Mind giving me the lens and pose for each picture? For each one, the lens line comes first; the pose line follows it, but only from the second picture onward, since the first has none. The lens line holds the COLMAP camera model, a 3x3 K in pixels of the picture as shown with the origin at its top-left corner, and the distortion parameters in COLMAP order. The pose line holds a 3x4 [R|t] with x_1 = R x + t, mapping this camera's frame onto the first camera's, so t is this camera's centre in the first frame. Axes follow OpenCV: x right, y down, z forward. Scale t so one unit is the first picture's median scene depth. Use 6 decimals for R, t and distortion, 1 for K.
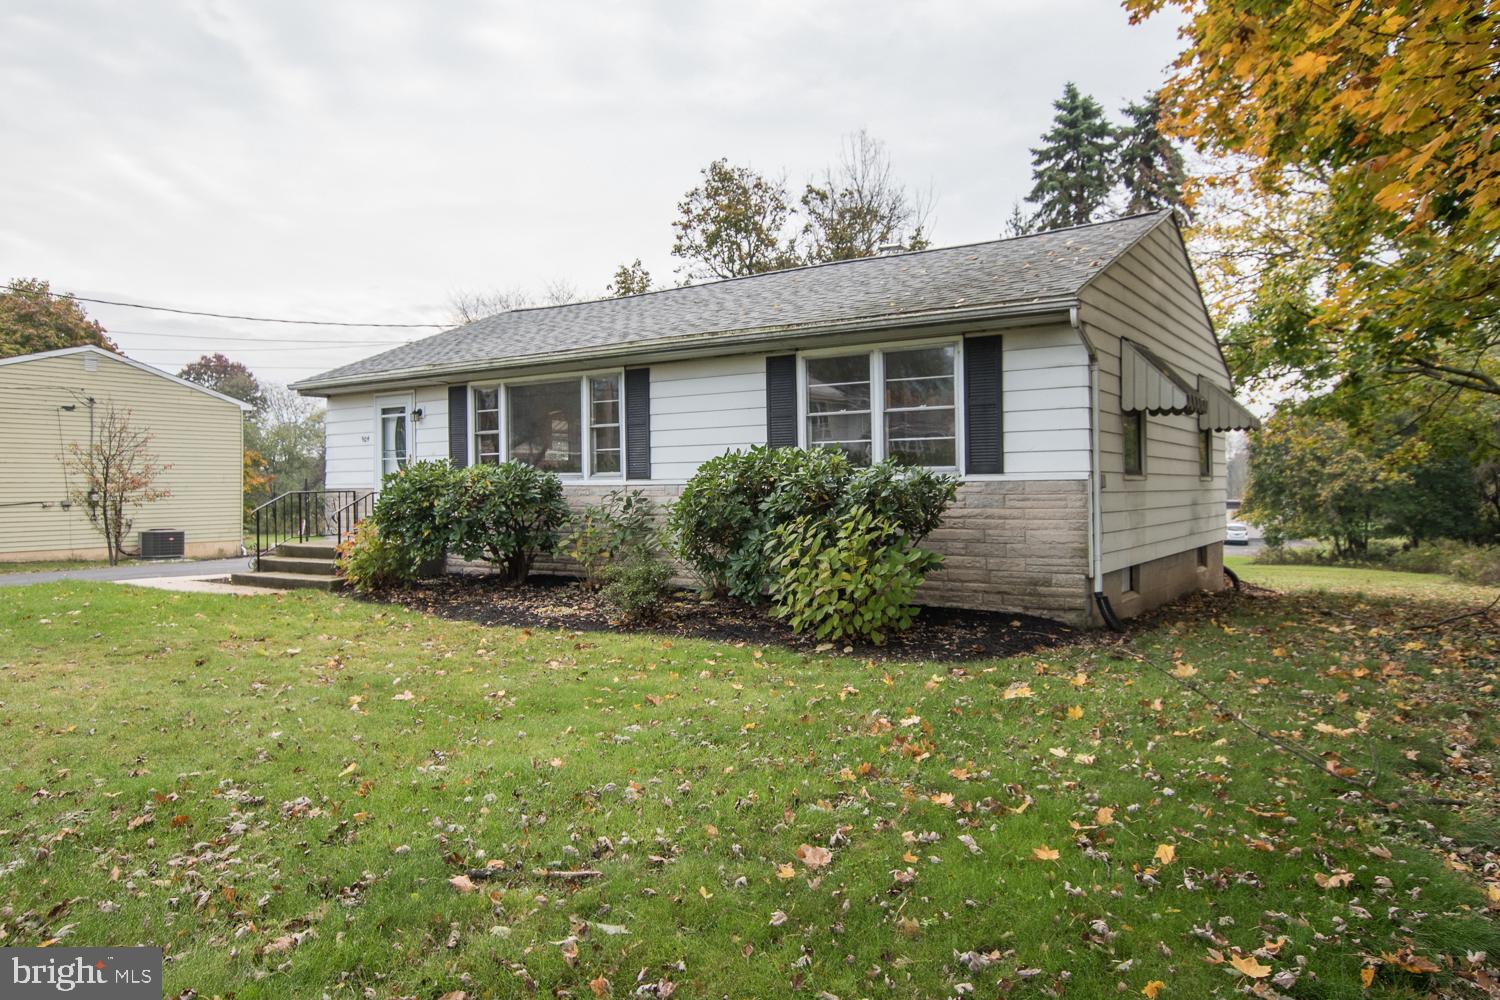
lens RADIAL K [[1017.8, 0, 729.8], [0, 1017.8, 467.5], [0, 0, 1]] dist [0.002799, 0.007970]
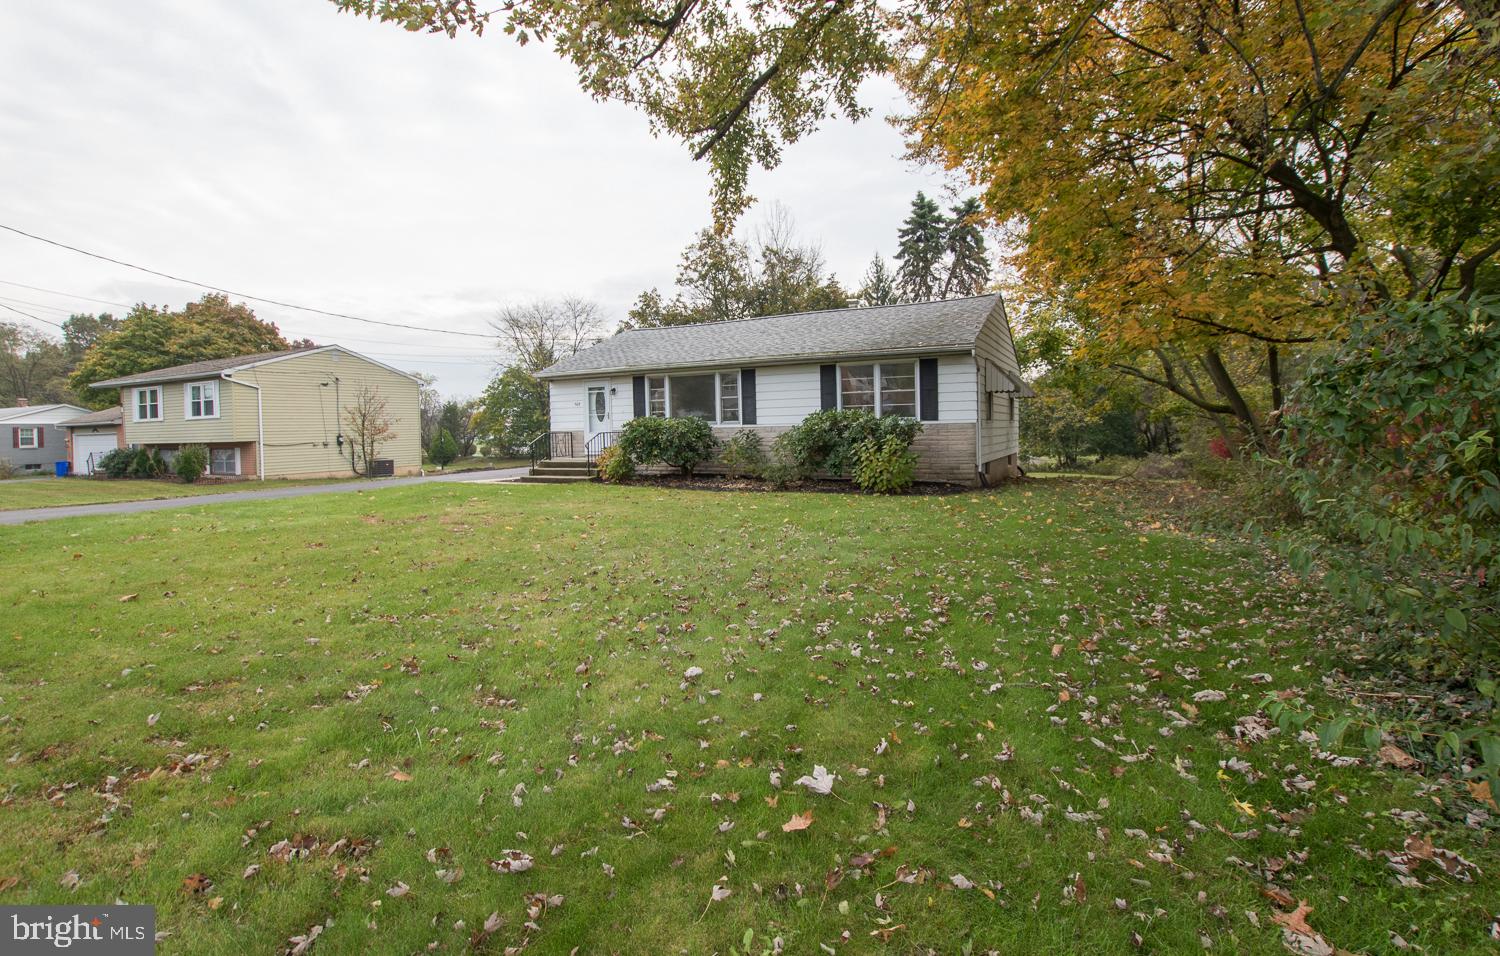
lens RADIAL K [[721.6, 0, 730.5], [0, 721.6, 447.4], [0, 0, 1]] dist [-0.026722, 0.000205]
pose [[0.993501, -0.013331, 0.113037, -0.234055], [0.008316, 0.998965, 0.044724, -0.005987], [-0.113516, -0.043493, 0.992584, -0.336589]]
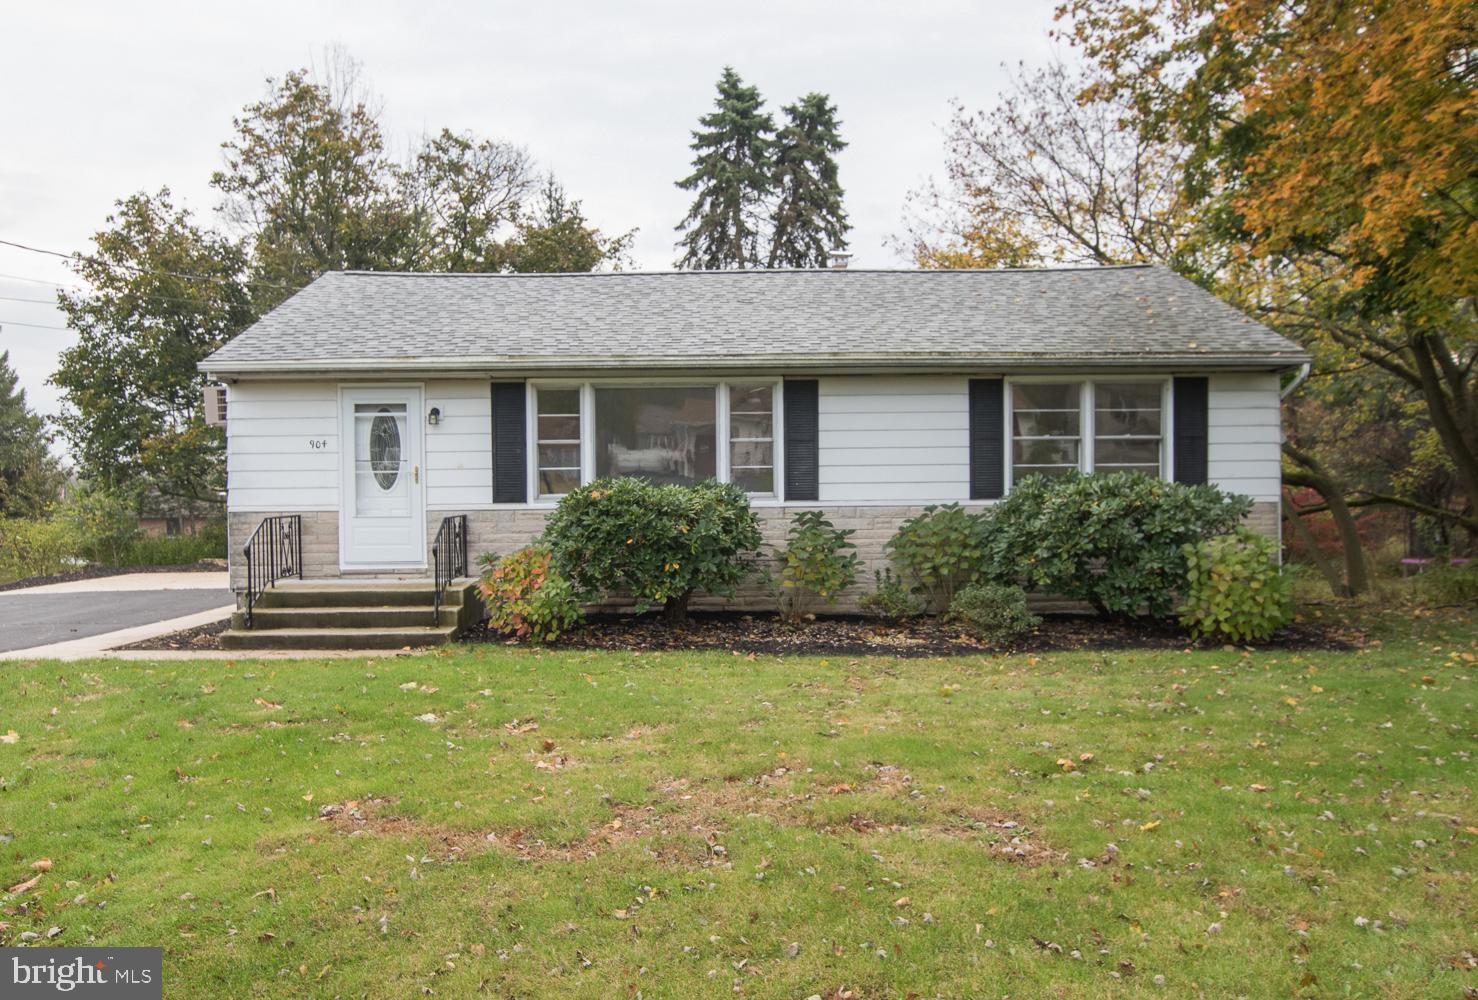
lens RADIAL K [[1299.5, 0, 706.9], [0, 1299.5, 491.5], [0, 0, 1]] dist [-0.002278, 0.015450]
pose [[0.821751, 0.001382, 0.569845, -0.672739], [-0.009045, 0.999903, 0.010619, -0.006559], [-0.569775, -0.013880, 0.821684, 0.067047]]
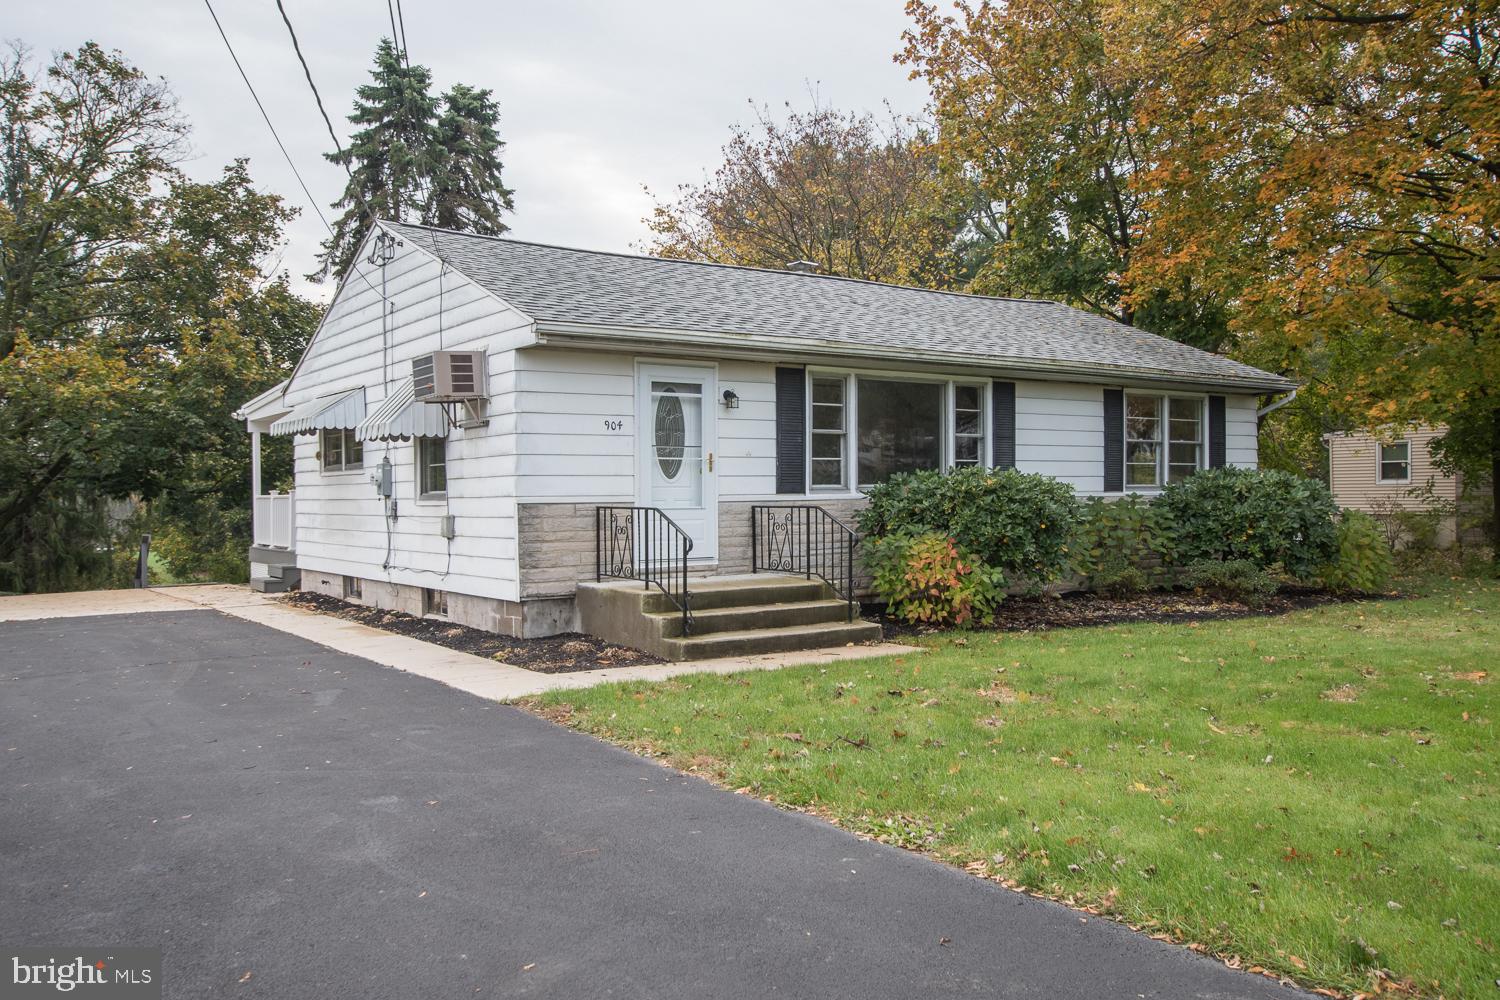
lens RADIAL K [[1277.8, 0, 747.9], [0, 1277.8, 496.1], [0, 0, 1]] dist [0.030957, 0.005406]
pose [[0.332149, 0.008538, 0.943188, -1.102471], [-0.009803, 0.999936, -0.005600, 0.020184], [-0.943176, -0.007386, 0.332211, 0.663566]]
